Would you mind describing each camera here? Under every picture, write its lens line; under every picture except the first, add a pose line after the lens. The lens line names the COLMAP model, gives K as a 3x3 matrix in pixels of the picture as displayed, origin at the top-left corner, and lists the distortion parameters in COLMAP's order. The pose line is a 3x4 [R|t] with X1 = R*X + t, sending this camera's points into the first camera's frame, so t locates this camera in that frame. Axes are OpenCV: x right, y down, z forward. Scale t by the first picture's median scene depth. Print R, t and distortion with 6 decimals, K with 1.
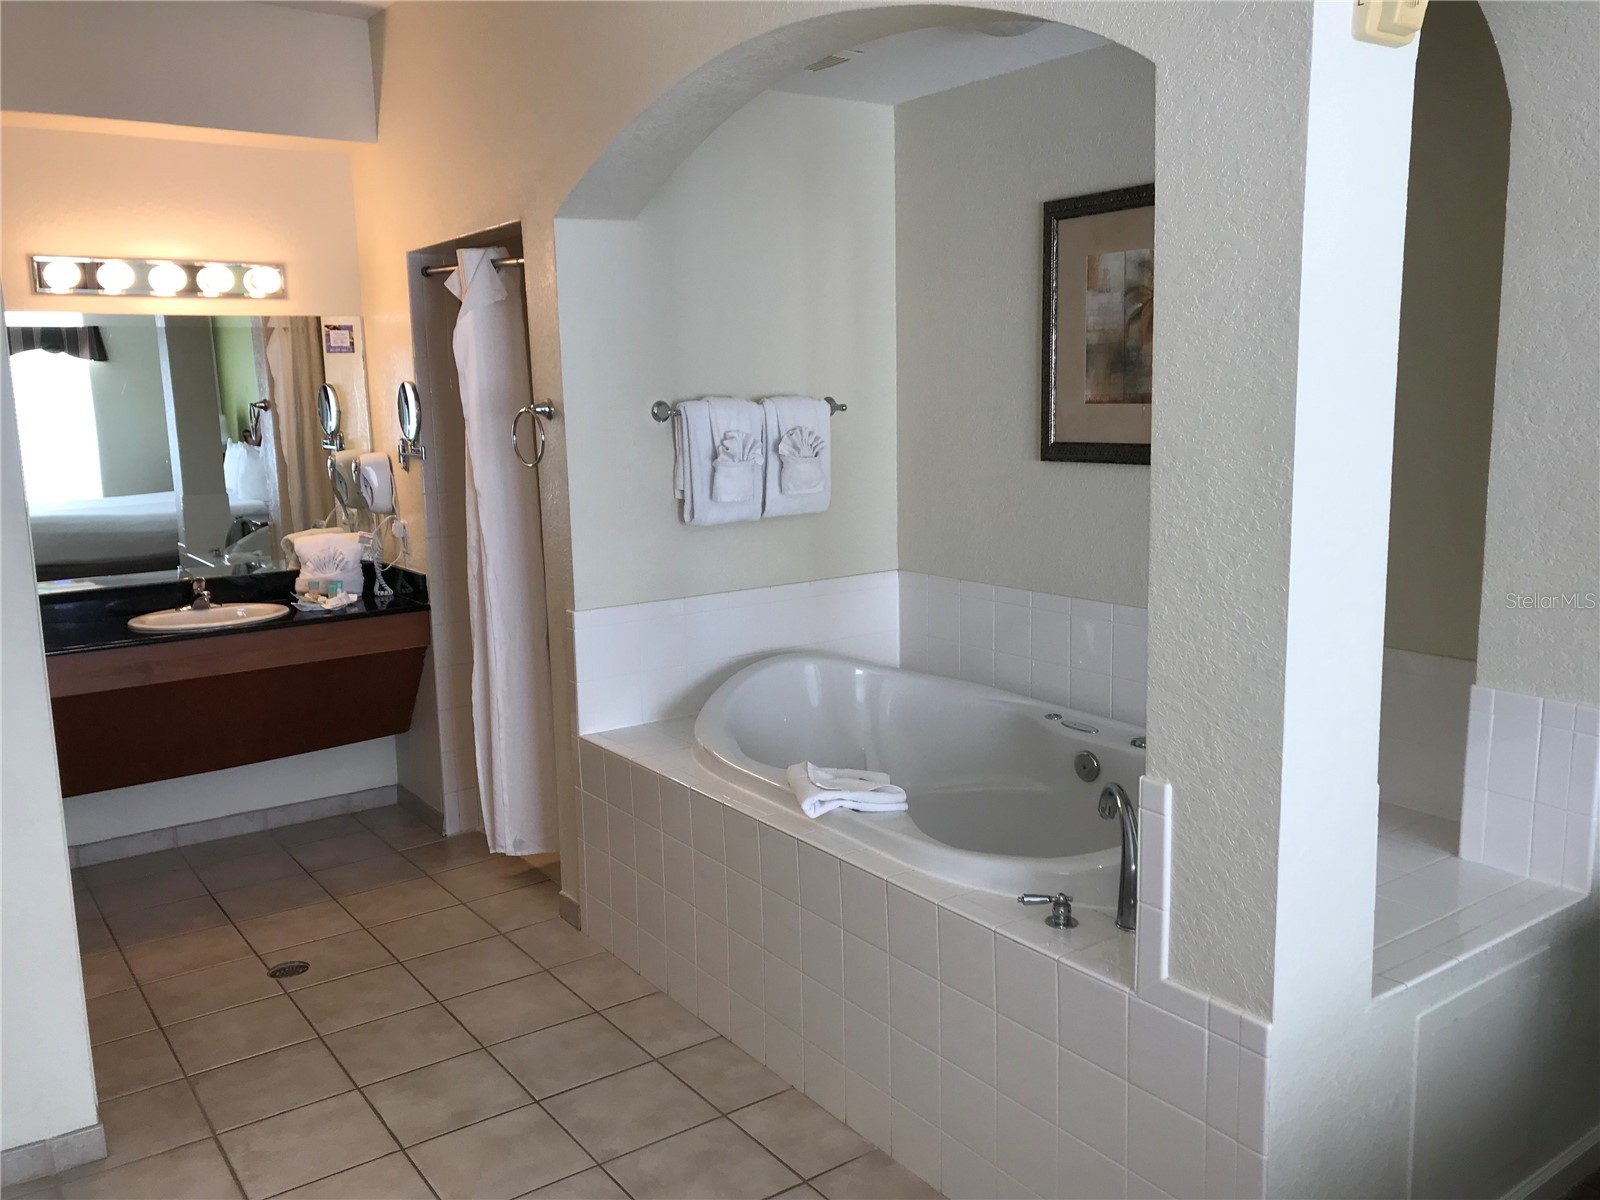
lens RADIAL K [[1332.6, 0, 803.0], [0, 1332.6, 589.2], [0, 0, 1]] dist [0.084162, -0.086318]
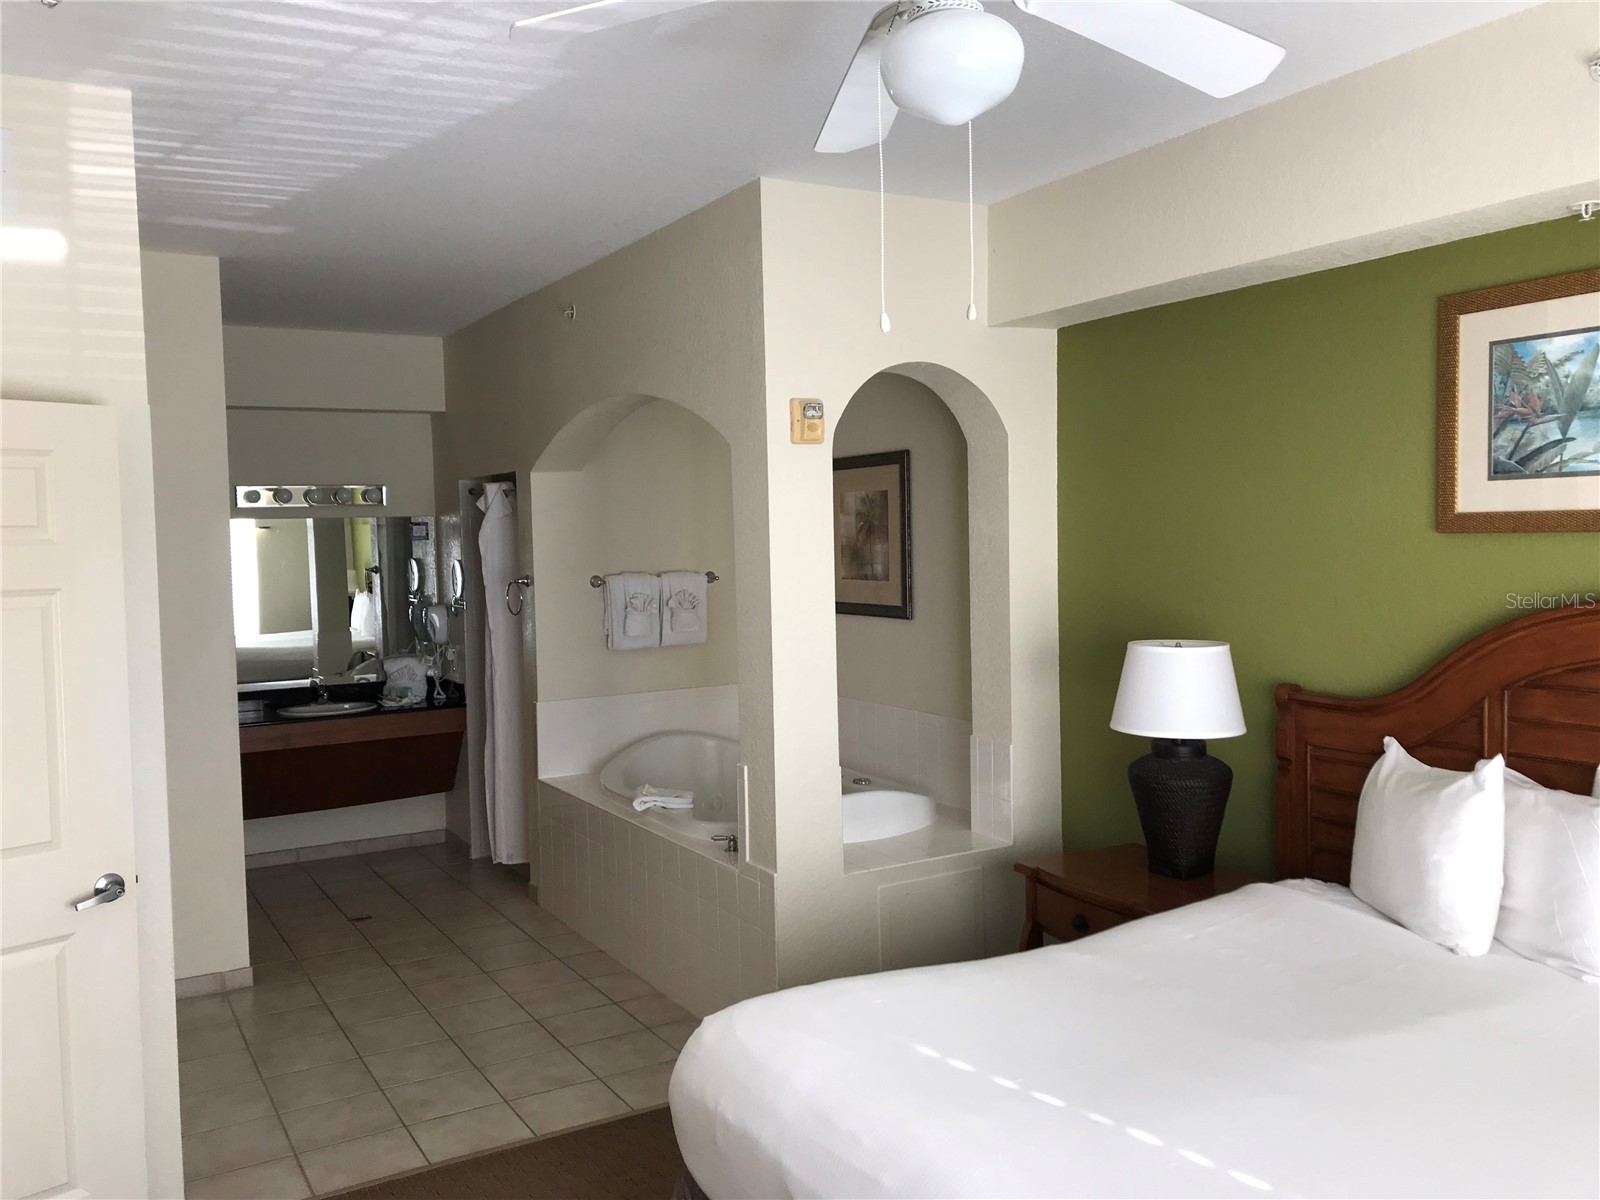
lens RADIAL K [[1308.6, 0, 797.1], [0, 1308.6, 588.0], [0, 0, 1]] dist [0.132253, -0.253335]
pose [[0.996155, 0.004939, -0.087466, 0.268770], [-0.014340, 0.994135, -0.107187, 0.042892], [0.086424, 0.108029, 0.990384, -0.555541]]
